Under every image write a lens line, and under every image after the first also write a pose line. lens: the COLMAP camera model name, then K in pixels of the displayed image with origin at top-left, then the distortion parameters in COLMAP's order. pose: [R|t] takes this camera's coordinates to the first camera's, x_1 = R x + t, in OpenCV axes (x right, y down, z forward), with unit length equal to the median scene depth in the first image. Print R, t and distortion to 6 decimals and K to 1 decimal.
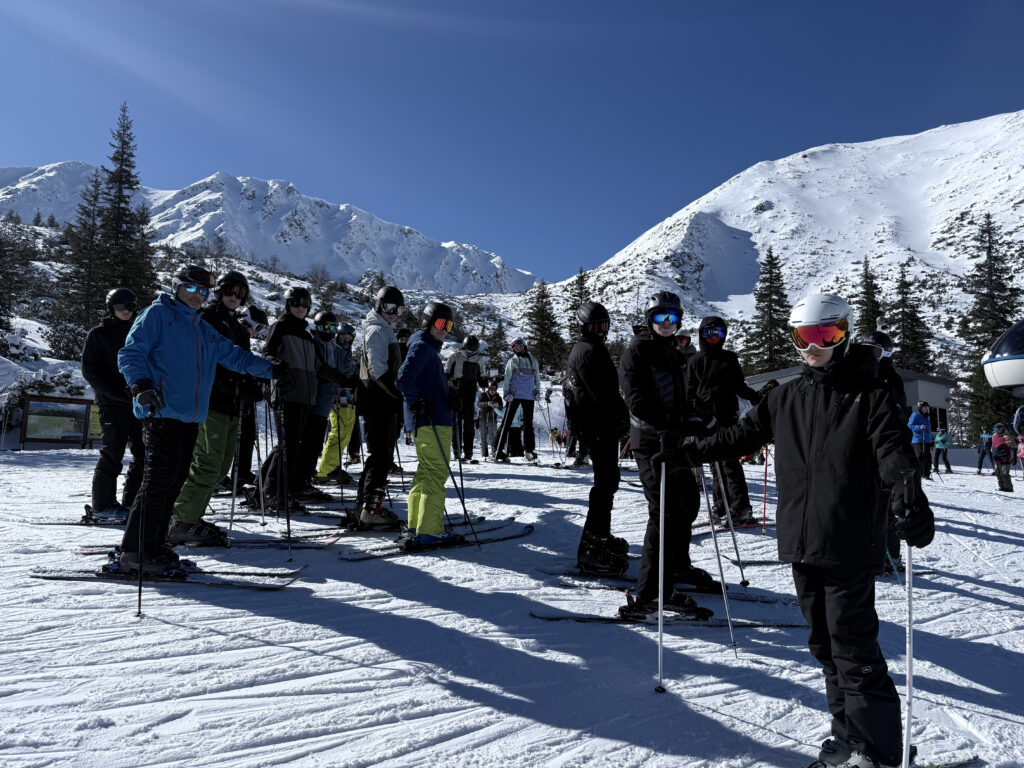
lens RADIAL K [[722.3, 0, 518.0], [0, 722.3, 385.1], [0, 0, 1]] dist [0.004613, -0.005485]
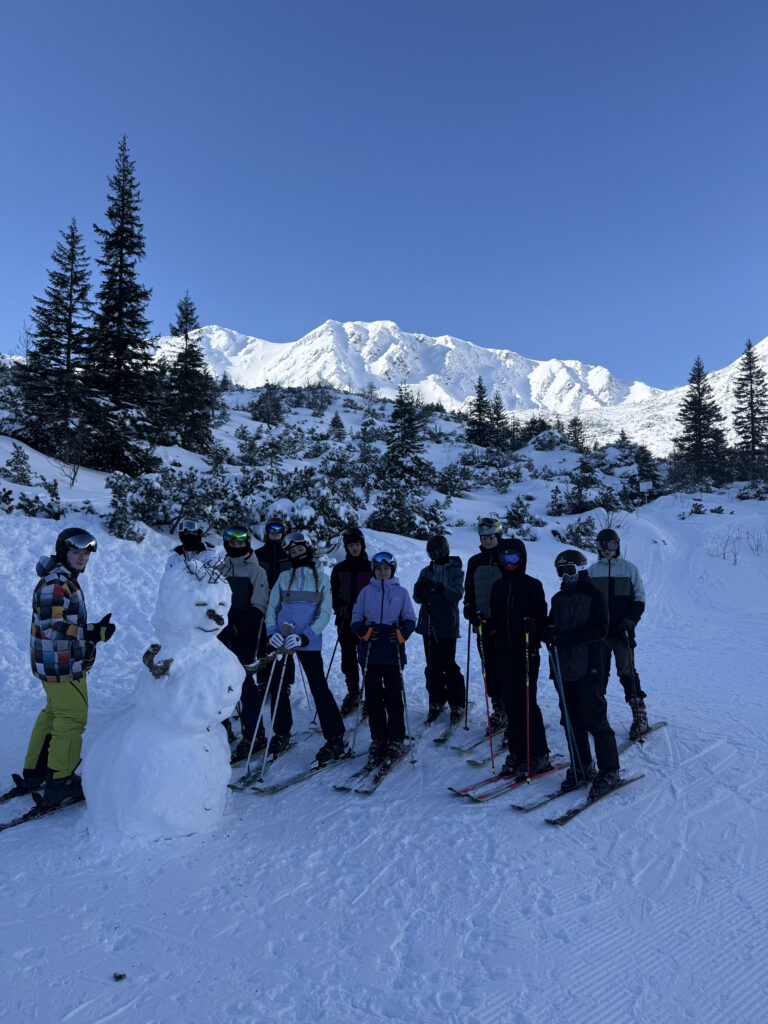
lens RADIAL K [[722.3, 0, 382.0], [0, 722.3, 518.1], [0, 0, 1]] dist [0.004613, -0.005485]
pose [[0.945726, -0.035657, -0.323003, -0.072777], [0.038666, 0.999248, 0.002900, 0.002623], [0.322657, -0.015232, 0.946394, 0.384790]]
